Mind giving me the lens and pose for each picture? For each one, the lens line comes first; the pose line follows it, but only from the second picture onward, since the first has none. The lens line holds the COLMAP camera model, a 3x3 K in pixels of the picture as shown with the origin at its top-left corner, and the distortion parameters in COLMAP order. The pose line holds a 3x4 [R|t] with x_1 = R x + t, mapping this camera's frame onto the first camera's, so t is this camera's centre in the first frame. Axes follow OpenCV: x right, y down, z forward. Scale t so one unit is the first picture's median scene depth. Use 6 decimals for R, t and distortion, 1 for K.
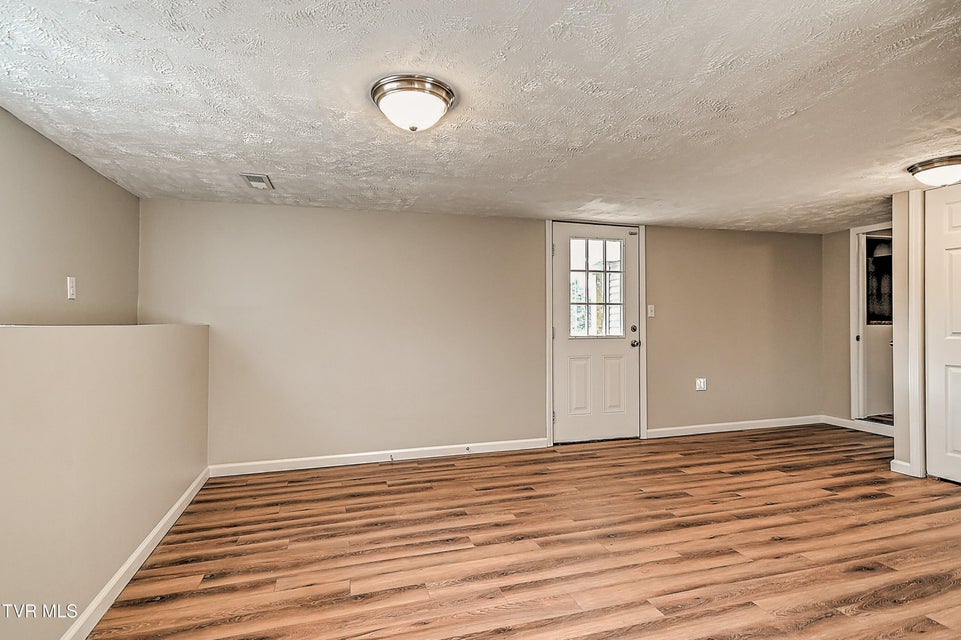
lens RADIAL K [[475.6, 0, 478.6], [0, 475.6, 320.9], [0, 0, 1]] dist [0.018505, -0.001699]
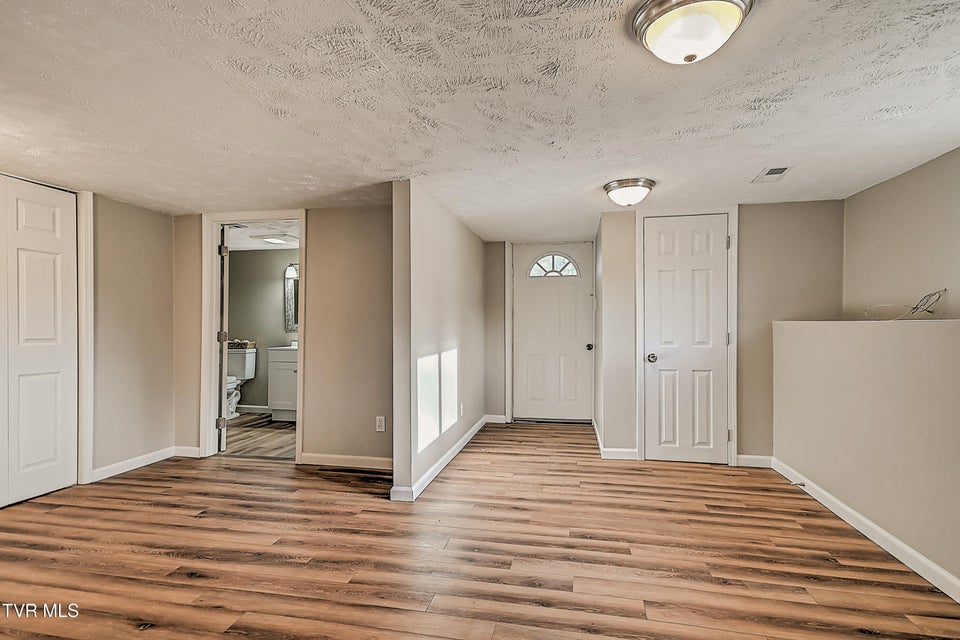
lens RADIAL K [[475.1, 0, 479.3], [0, 475.1, 326.2], [0, 0, 1]] dist [0.018505, -0.001699]
pose [[-0.875240, 0.009194, 0.483602, -0.130216], [0.006885, 0.999955, -0.006549, 0.012009], [-0.483641, -0.002402, -0.875263, 1.108697]]
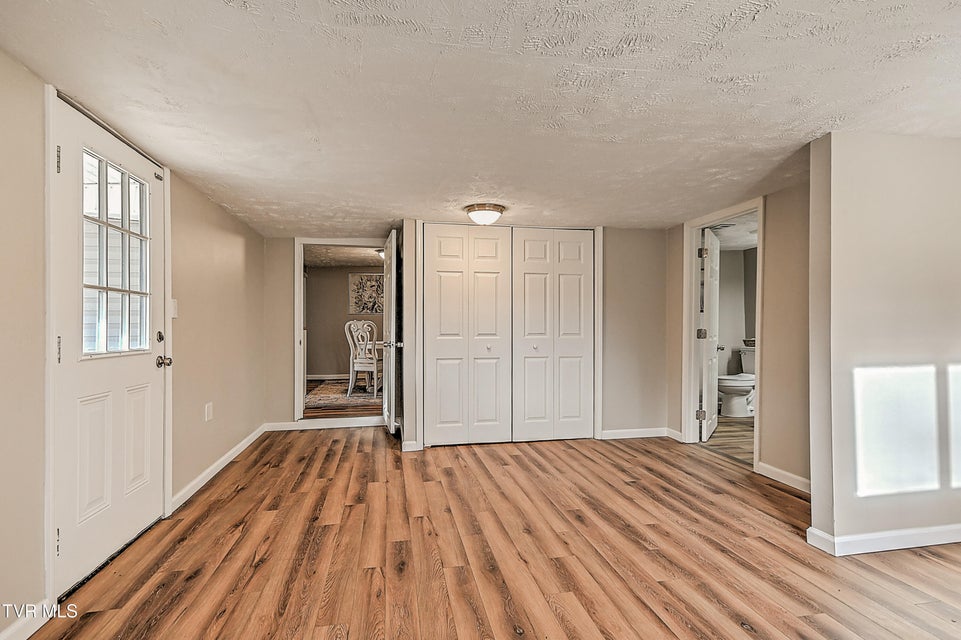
lens RADIAL K [[475.6, 0, 480.1], [0, 475.6, 321.6], [0, 0, 1]] dist [0.018505, -0.001699]
pose [[0.109262, 0.014367, 0.993909, -0.340667], [0.001899, 0.999891, -0.014662, 0.010051], [-0.994011, 0.003489, 0.109223, 0.788452]]
